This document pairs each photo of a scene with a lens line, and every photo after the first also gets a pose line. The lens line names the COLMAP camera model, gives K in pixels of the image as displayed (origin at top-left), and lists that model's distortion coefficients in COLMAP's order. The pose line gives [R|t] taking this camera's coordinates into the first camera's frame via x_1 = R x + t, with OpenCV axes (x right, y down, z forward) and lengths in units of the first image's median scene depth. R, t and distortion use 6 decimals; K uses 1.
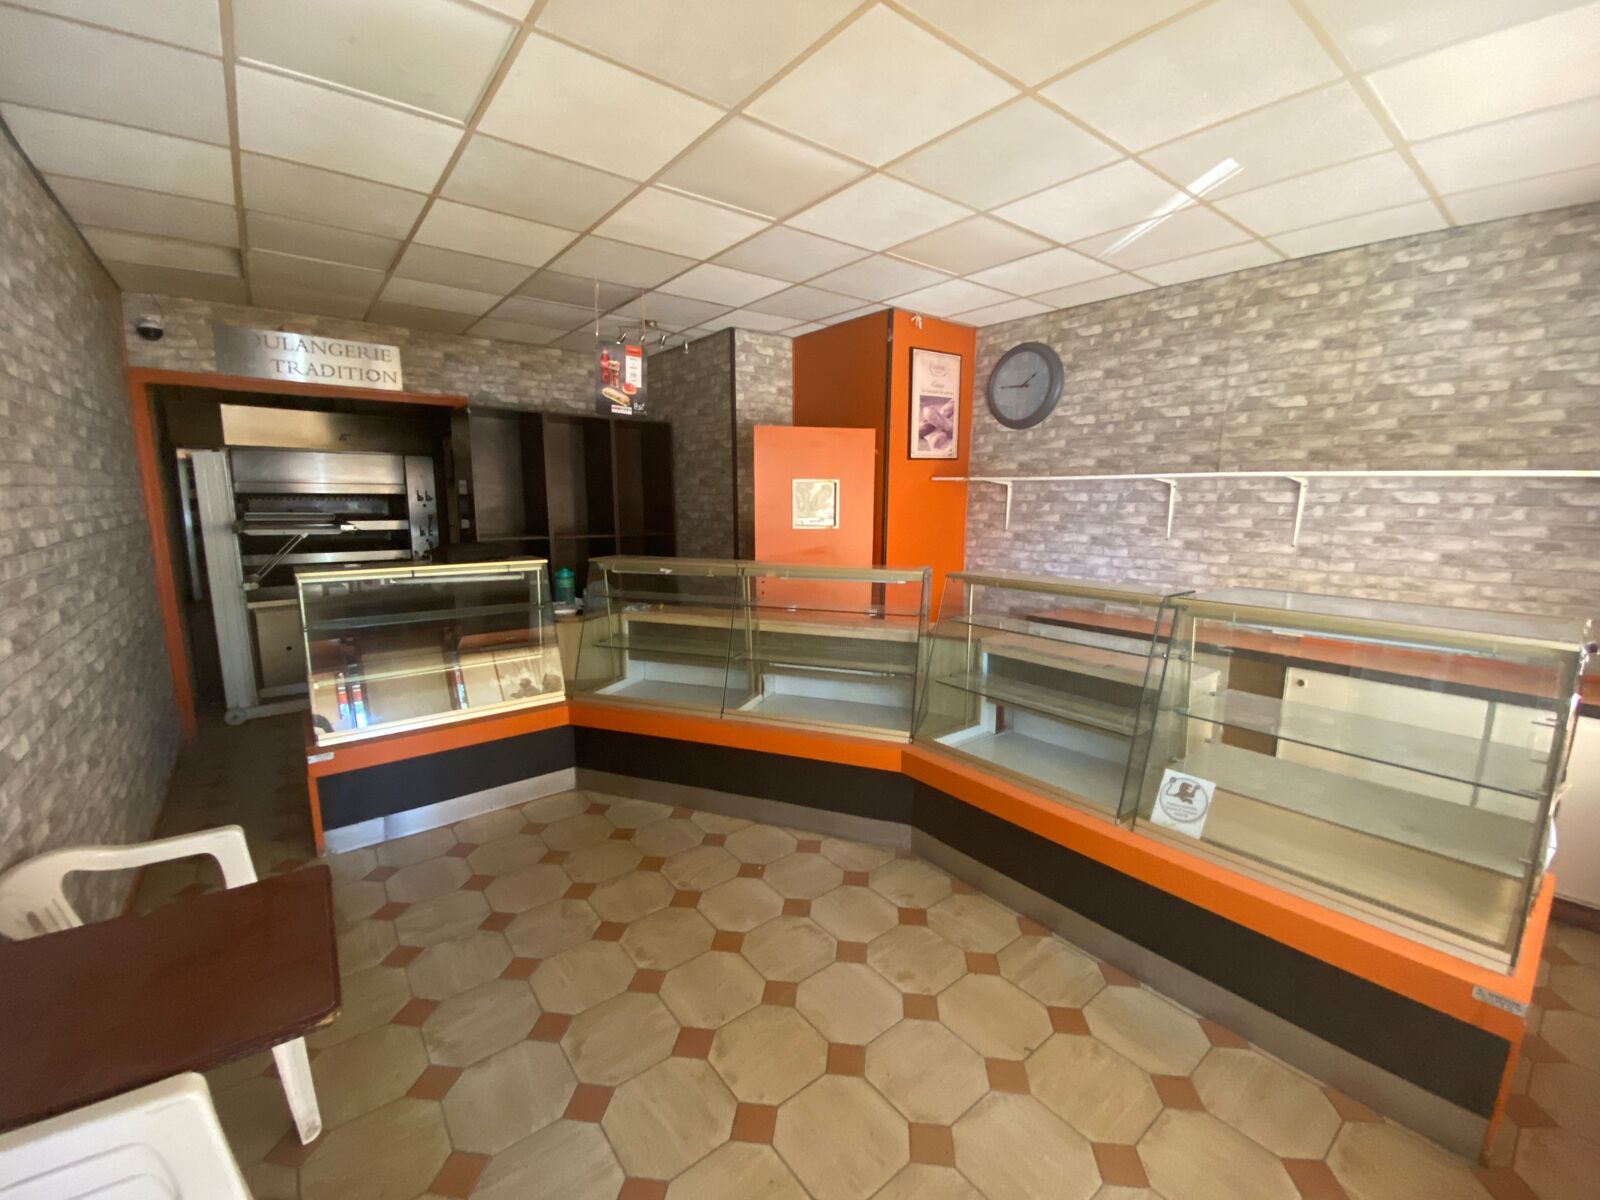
lens RADIAL K [[657.0, 0, 793.0], [0, 657.0, 598.8], [0, 0, 1]] dist [-0.000823, -0.002372]
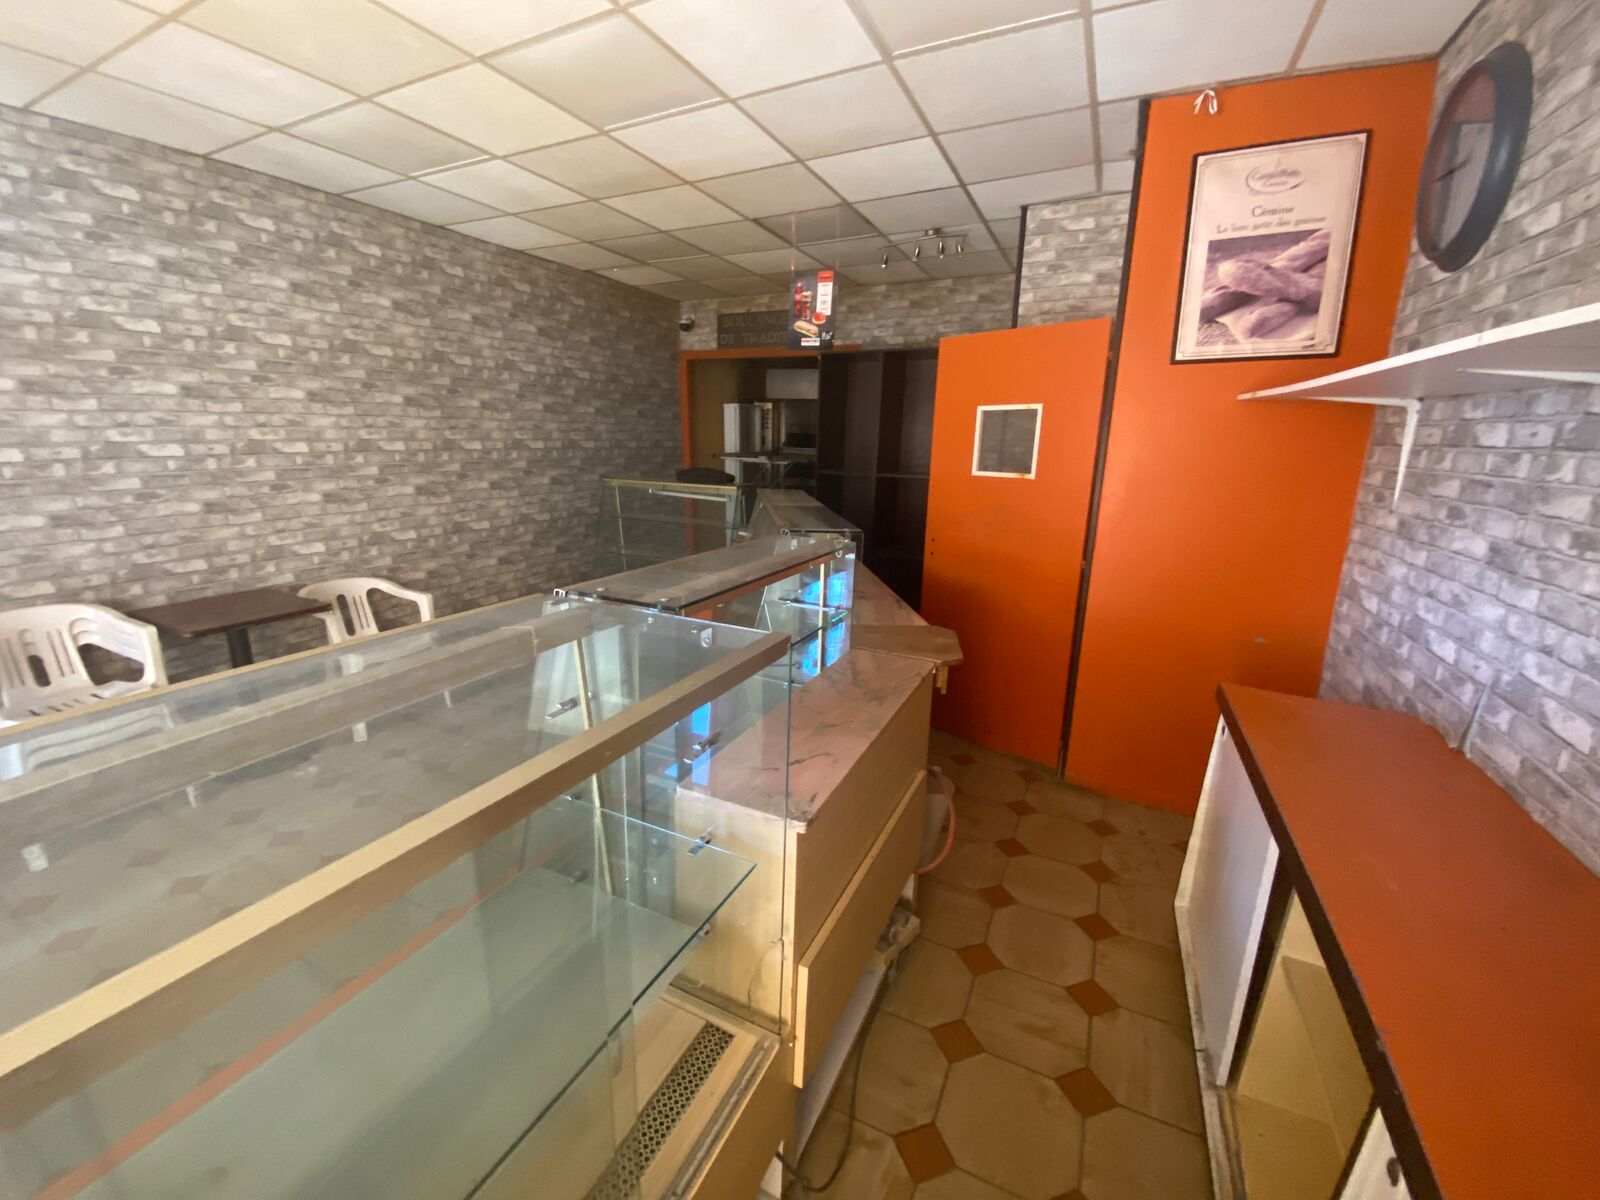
lens RADIAL K [[657.0, 0, 790.2], [0, 657.0, 608.2], [0, 0, 1]] dist [-0.000823, -0.002372]
pose [[0.439918, 0.227834, -0.868657, 0.650116], [-0.150991, 0.972277, 0.178545, -0.063810], [0.885254, 0.052614, 0.462123, 0.505045]]
